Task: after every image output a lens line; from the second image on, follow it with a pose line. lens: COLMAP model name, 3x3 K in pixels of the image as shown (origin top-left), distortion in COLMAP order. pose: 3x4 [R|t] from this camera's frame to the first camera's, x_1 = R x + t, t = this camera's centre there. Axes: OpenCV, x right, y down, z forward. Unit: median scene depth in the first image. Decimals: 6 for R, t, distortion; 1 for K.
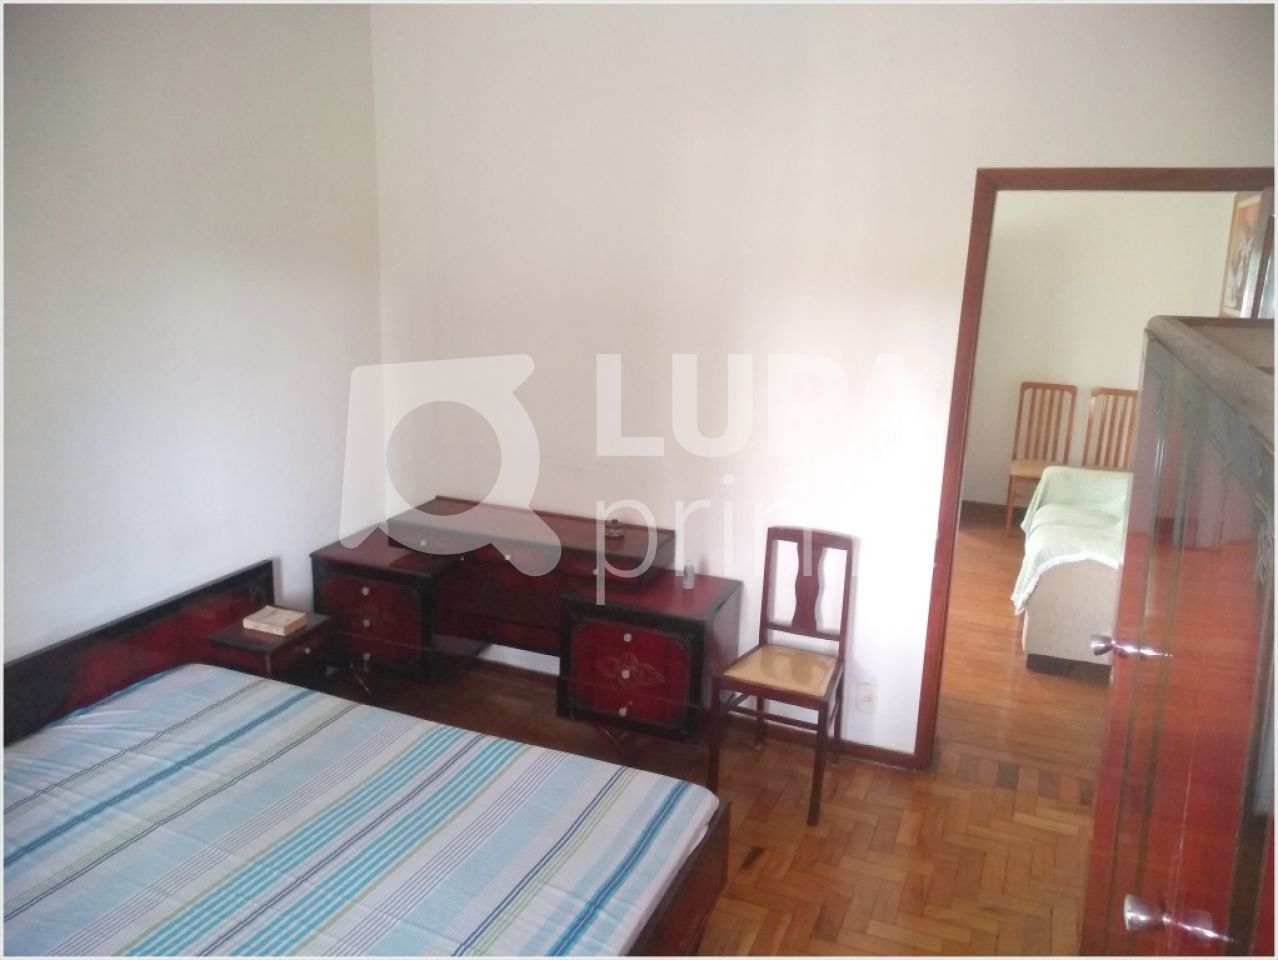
lens RADIAL K [[992.3, 0, 640.2], [0, 992.3, 476.6], [0, 0, 1]] dist [0.052298, -0.002203]
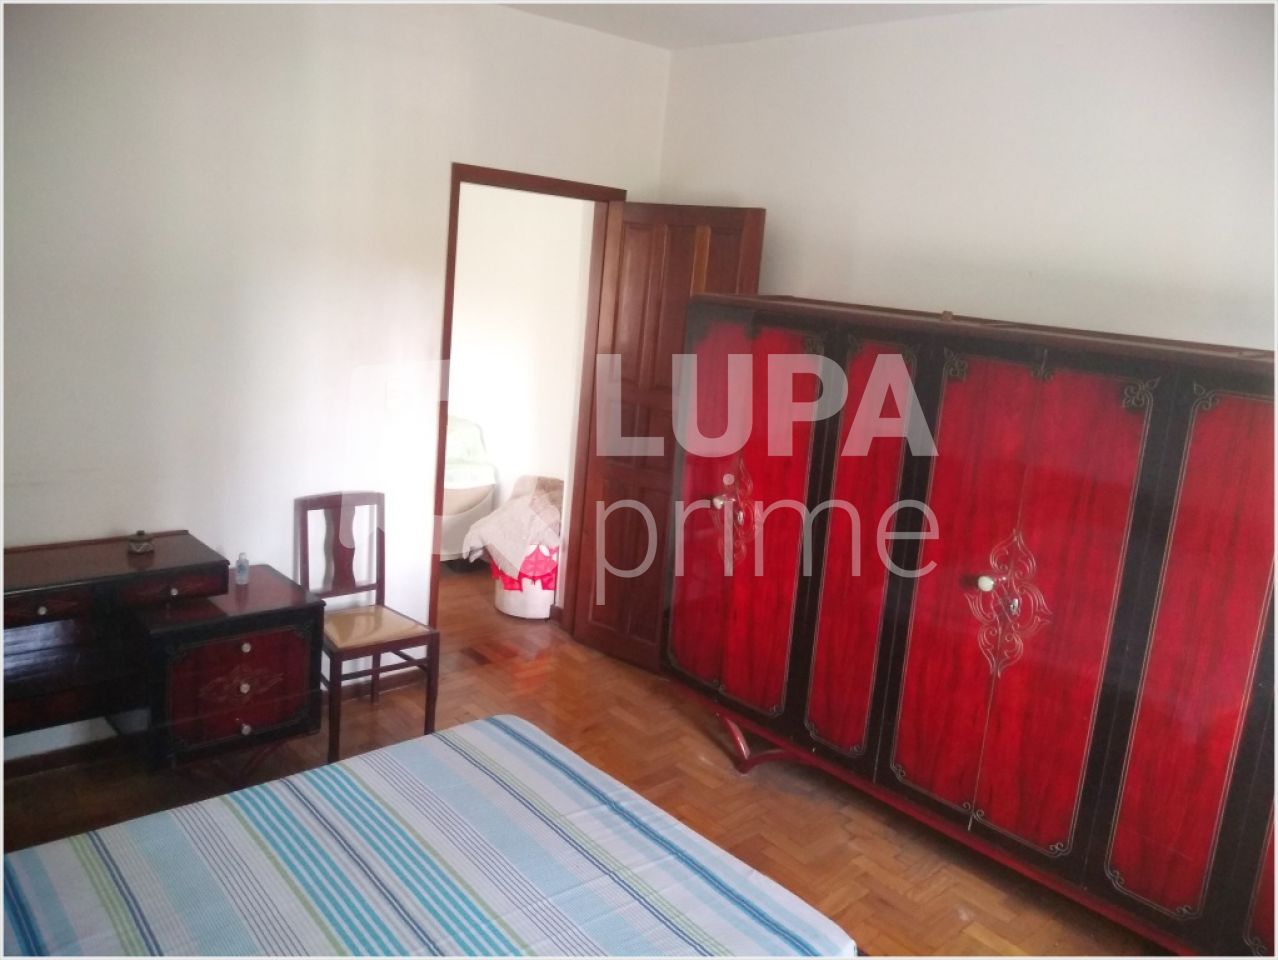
lens RADIAL K [[992.3, 0, 641.8], [0, 992.3, 481.1], [0, 0, 1]] dist [0.052298, -0.002203]
pose [[0.440090, -0.190395, 0.877537, -0.625591], [0.133997, 0.980245, 0.145479, -0.070507], [-0.887900, 0.053564, 0.456908, 0.256041]]
